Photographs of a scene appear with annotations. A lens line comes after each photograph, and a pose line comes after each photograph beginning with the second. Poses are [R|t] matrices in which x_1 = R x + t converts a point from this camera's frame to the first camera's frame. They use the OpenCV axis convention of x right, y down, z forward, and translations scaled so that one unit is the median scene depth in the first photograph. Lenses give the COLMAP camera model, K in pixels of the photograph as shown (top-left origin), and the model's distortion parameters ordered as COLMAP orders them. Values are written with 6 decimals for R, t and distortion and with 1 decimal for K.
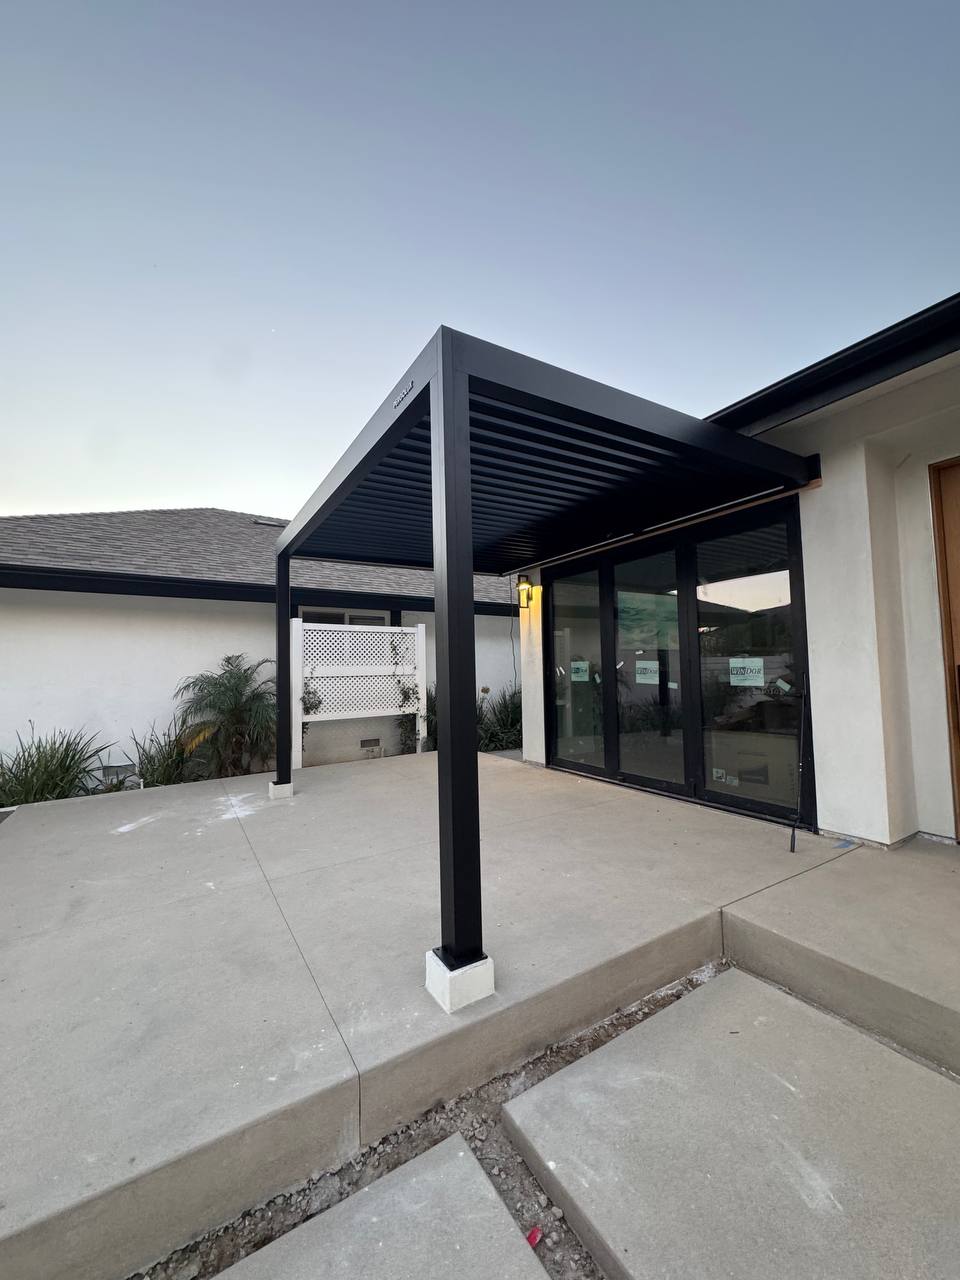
lens RADIAL K [[507.3, 0, 483.1], [0, 507.3, 640.6], [0, 0, 1]] dist [-0.000014, 0.000201]
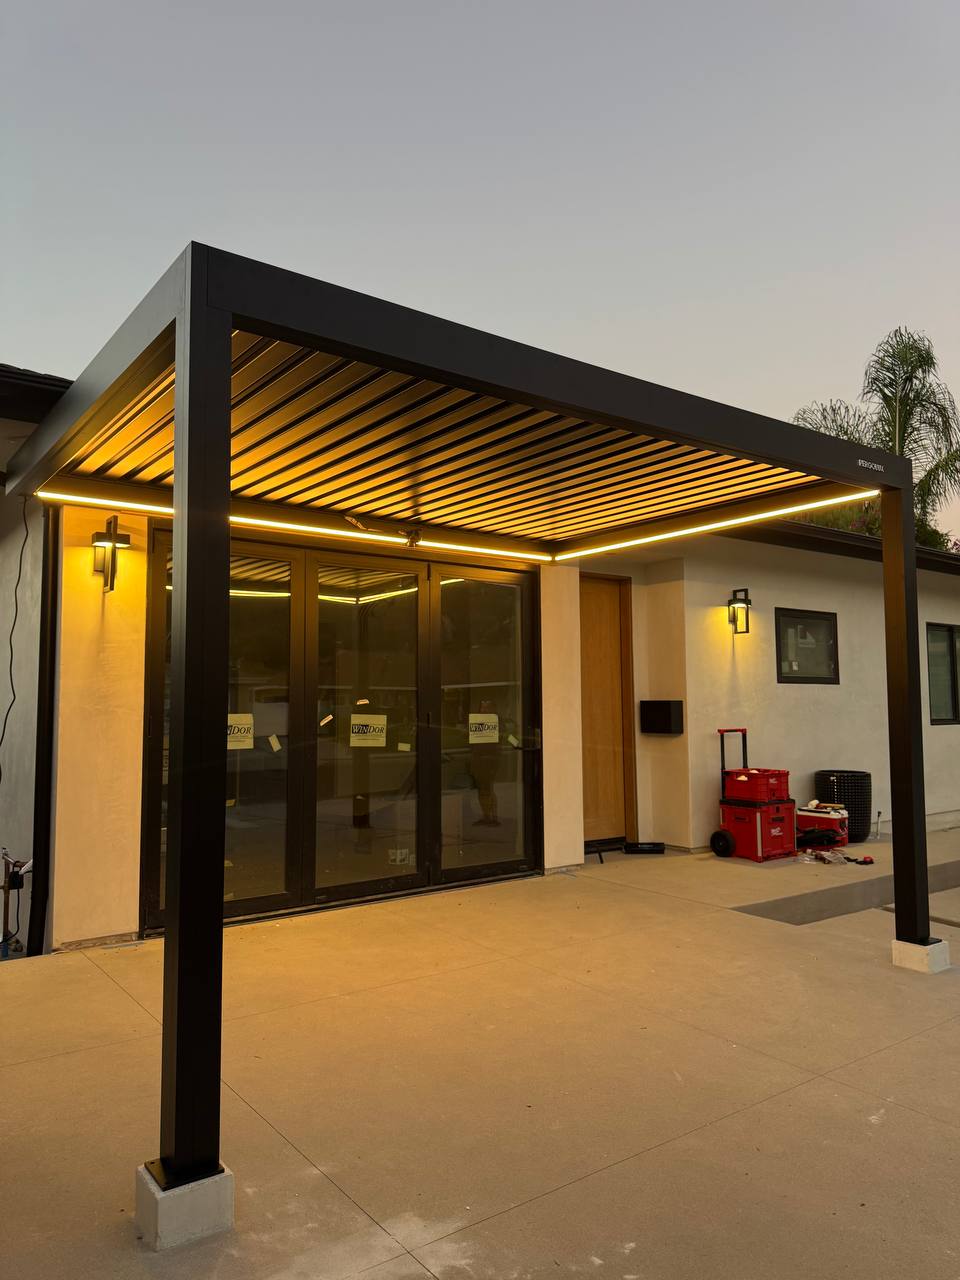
lens RADIAL K [[898.6, 0, 477.3], [0, 898.6, 642.8], [0, 0, 1]] dist [0.061909, -0.058855]
pose [[-0.095275, 0.092560, 0.991138, -0.895270], [-0.049653, 0.993986, -0.097599, 0.051955], [-0.994212, -0.058512, -0.090106, 0.909794]]
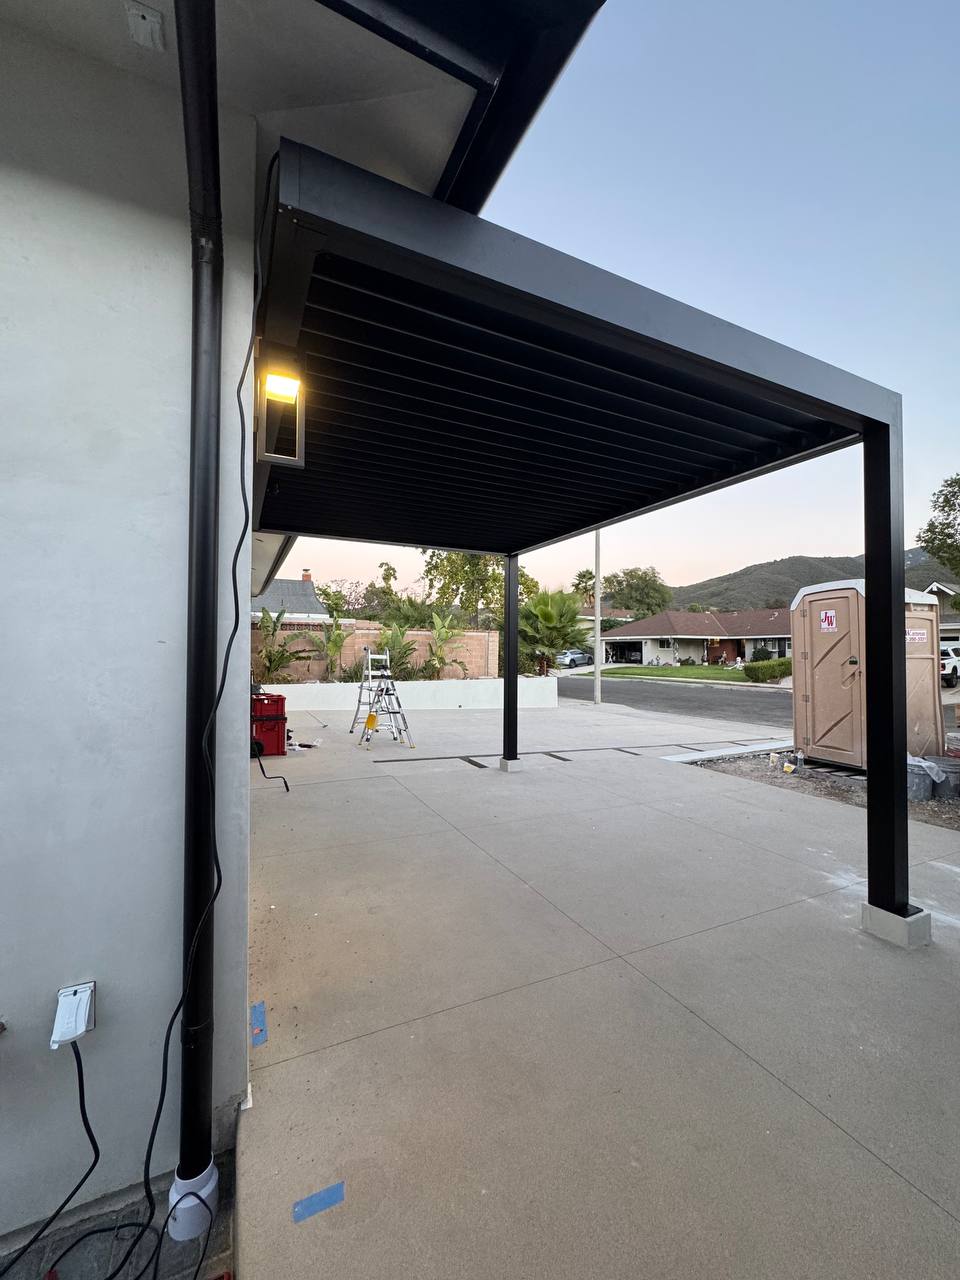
lens RADIAL K [[511.7, 0, 482.2], [0, 511.7, 640.1], [0, 0, 1]] dist [-0.001004, -0.000141]
pose [[-0.995984, 0.019952, 0.087278, -0.060433], [0.012640, 0.996423, -0.083551, 0.068079], [-0.088633, -0.082112, -0.992674, 1.526195]]
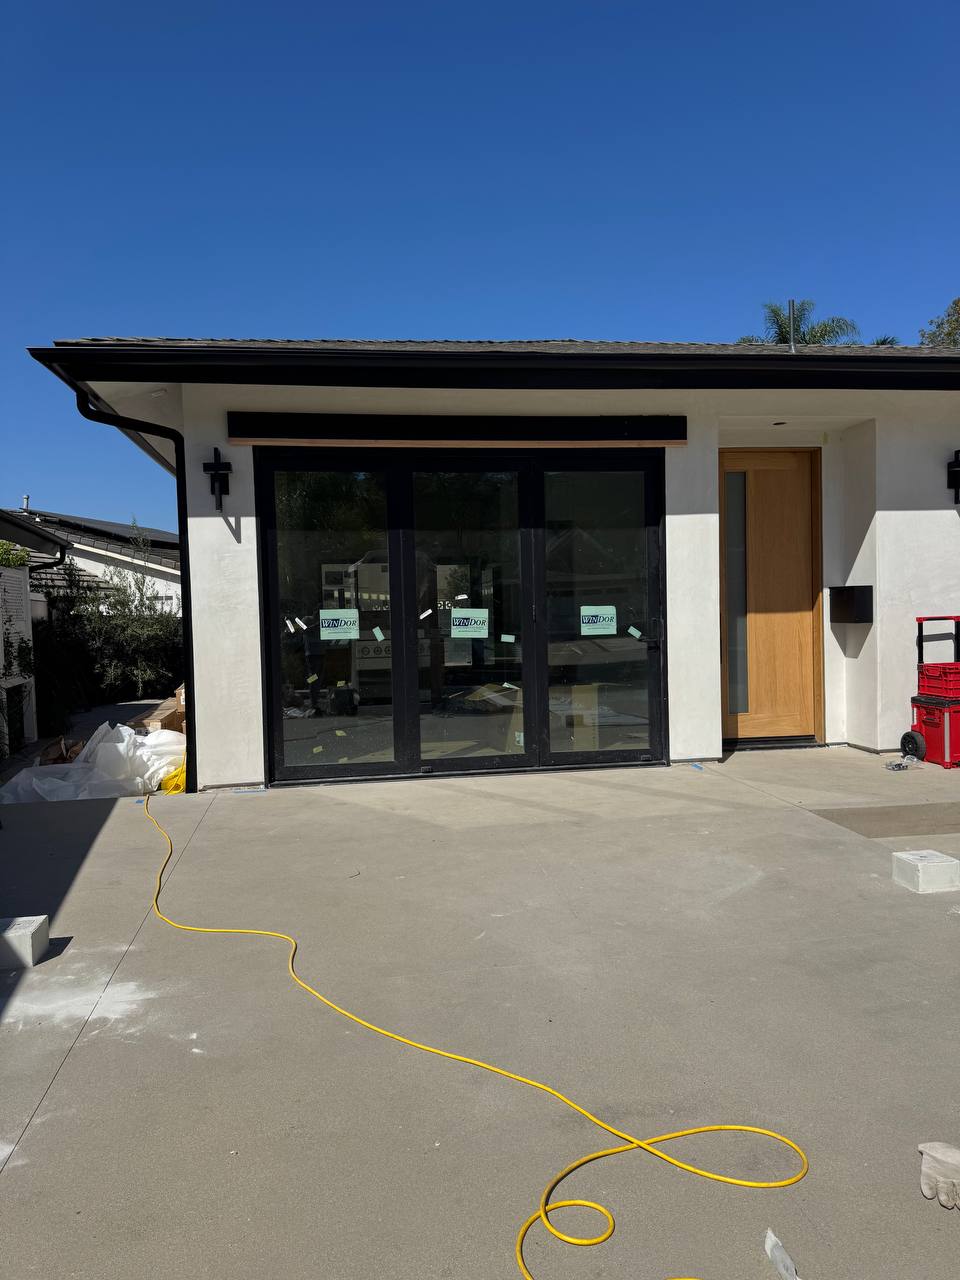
lens RADIAL K [[889.0, 0, 470.3], [0, 889.0, 644.7], [0, 0, 1]] dist [0.115681, -0.176640]
pose [[0.381321, -0.023834, 0.924135, -0.873967], [-0.036996, 0.998473, 0.041017, 0.037270], [-0.923702, -0.049830, 0.379857, 0.452559]]
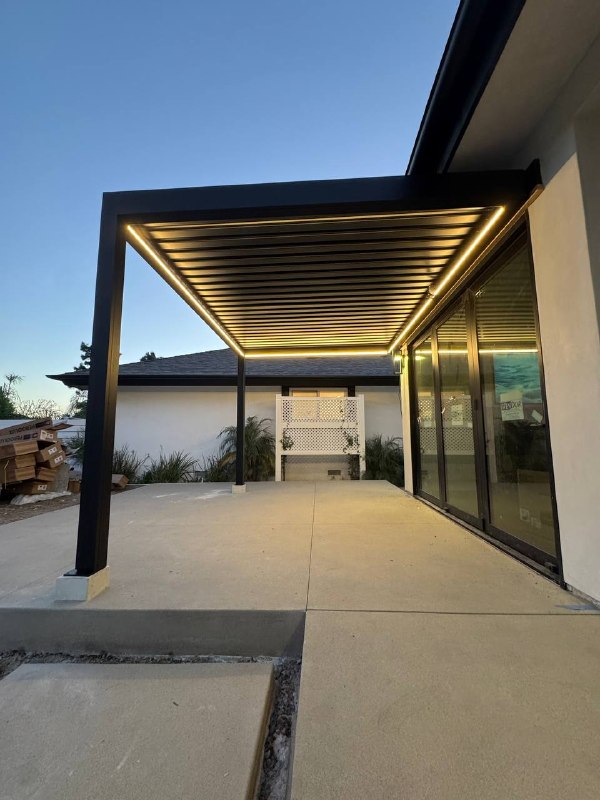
lens RADIAL K [[317.1, 0, 301.9], [0, 317.1, 400.4], [0, 0, 1]] dist [-0.000014, 0.000201]
pose [[0.824758, -0.051737, -0.563114, 0.412292], [0.019935, 0.997847, -0.062481, 0.062782], [0.565134, 0.040306, 0.824014, 0.206296]]
